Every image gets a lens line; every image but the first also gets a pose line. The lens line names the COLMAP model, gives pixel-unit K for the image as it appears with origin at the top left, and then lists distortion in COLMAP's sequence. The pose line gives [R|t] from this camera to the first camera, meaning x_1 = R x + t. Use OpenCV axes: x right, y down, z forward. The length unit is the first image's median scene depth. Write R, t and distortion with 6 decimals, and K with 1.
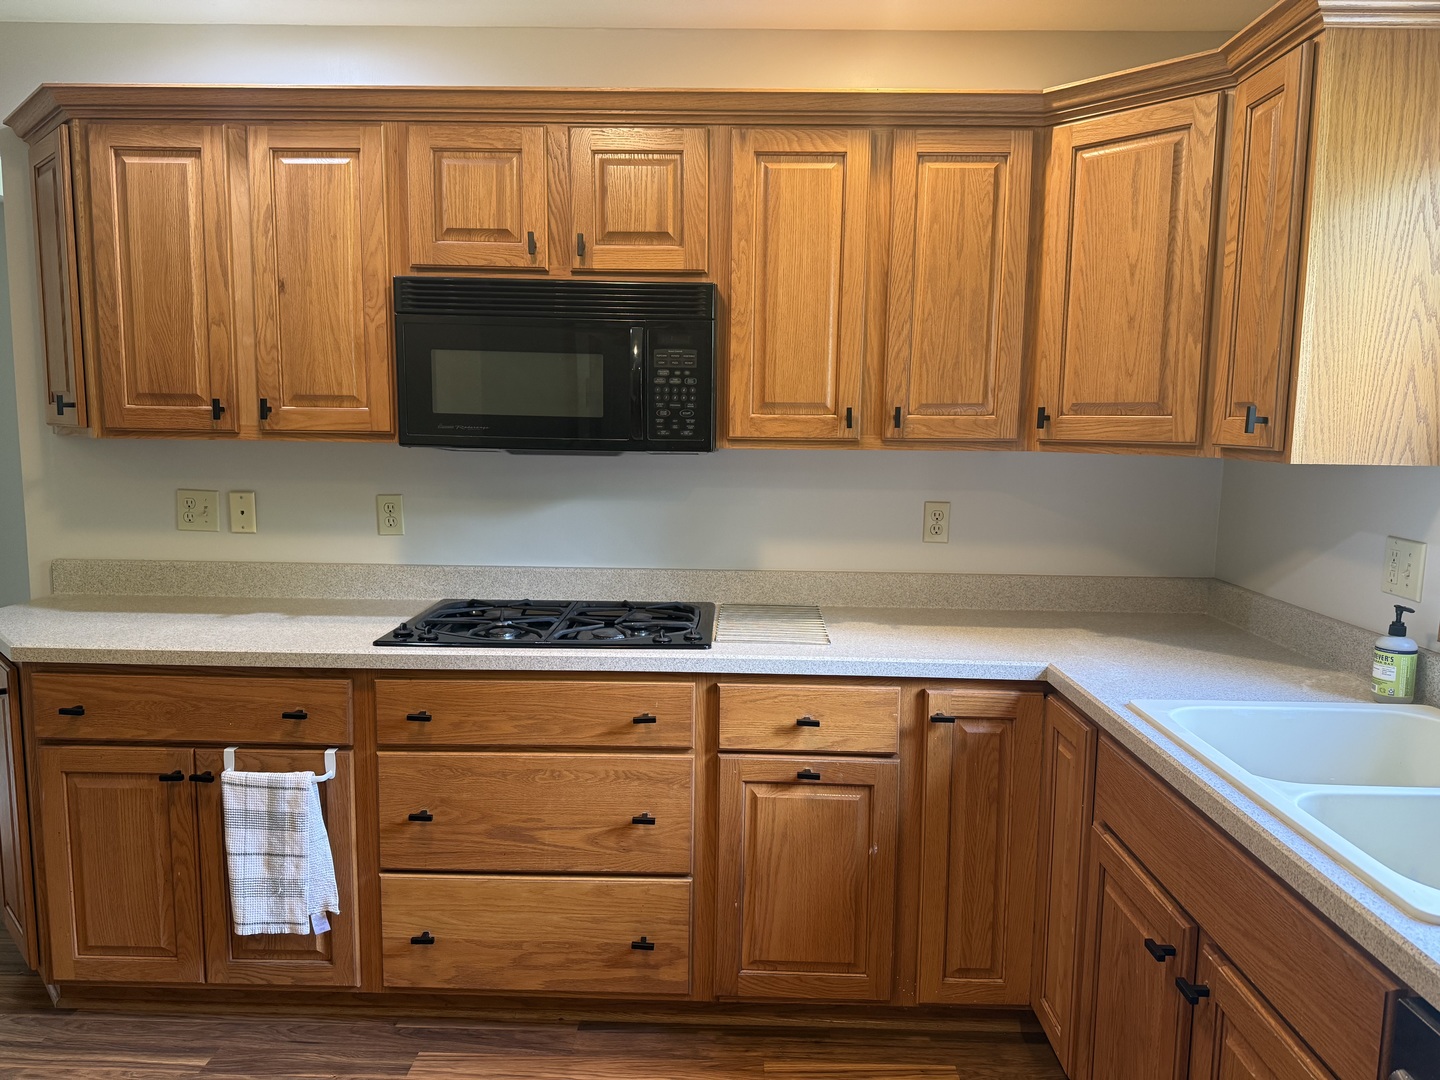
lens RADIAL K [[1021.3, 0, 730.8], [0, 1021.3, 538.1], [0, 0, 1]] dist [0.064762, -0.077116]
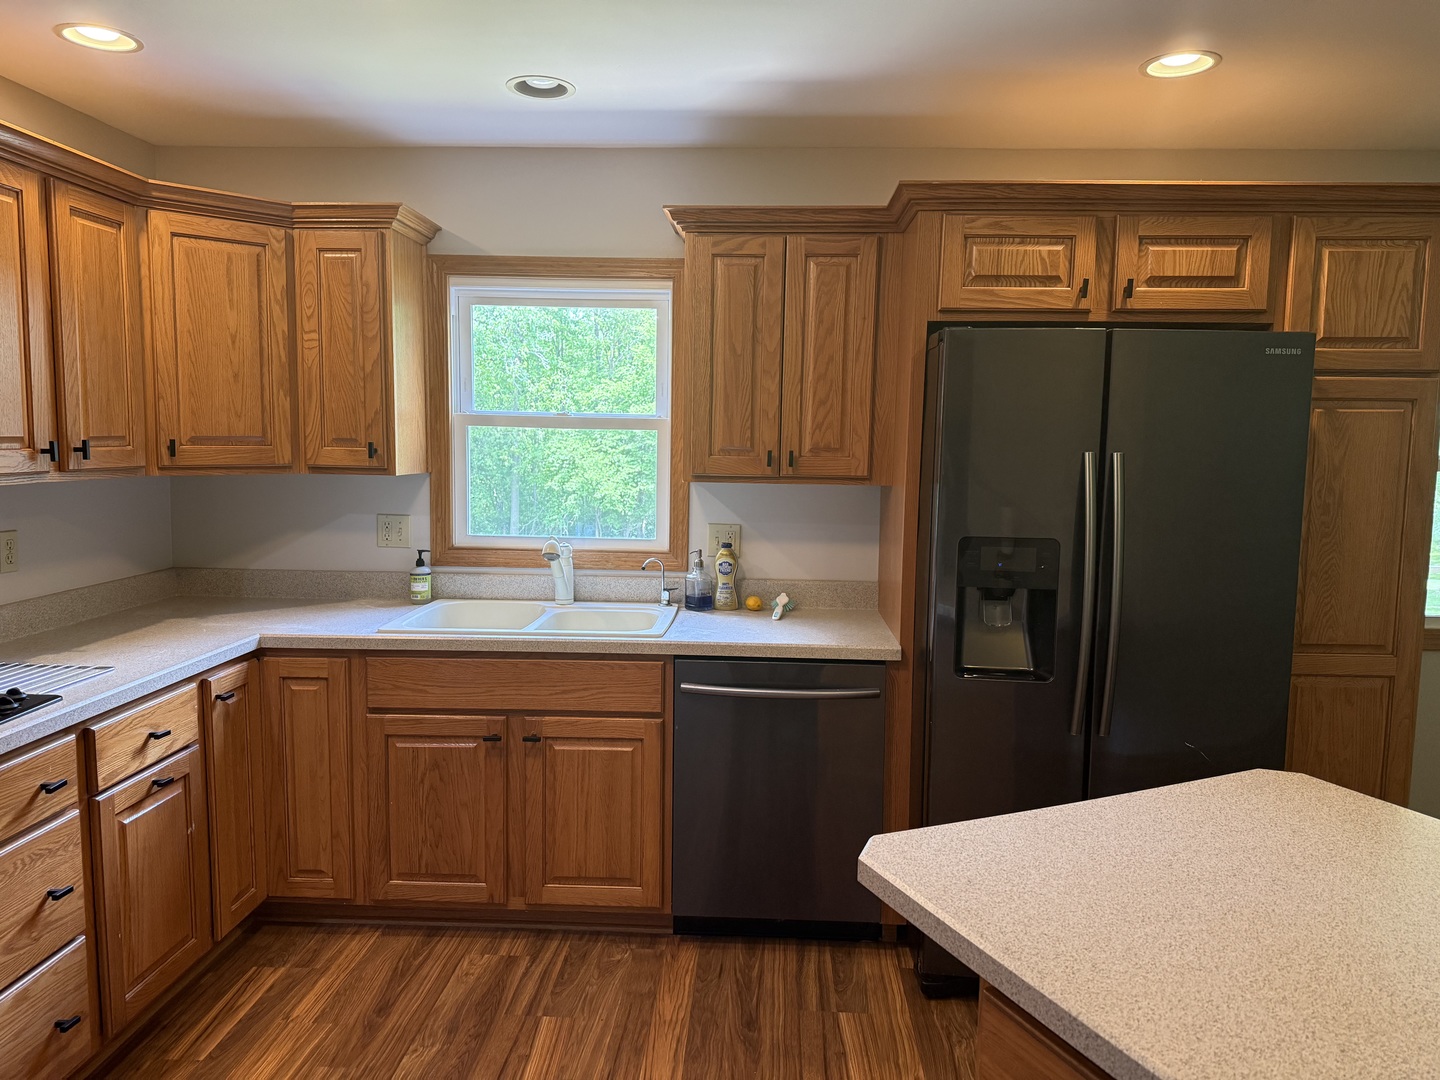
lens RADIAL K [[1021.3, 0, 712.0], [0, 1021.3, 535.4], [0, 0, 1]] dist [0.064762, -0.077116]
pose [[0.036744, -0.113622, 0.992844, -0.952633], [0.105909, 0.988363, 0.109190, -0.085428], [-0.993697, 0.101139, 0.048350, 0.333867]]
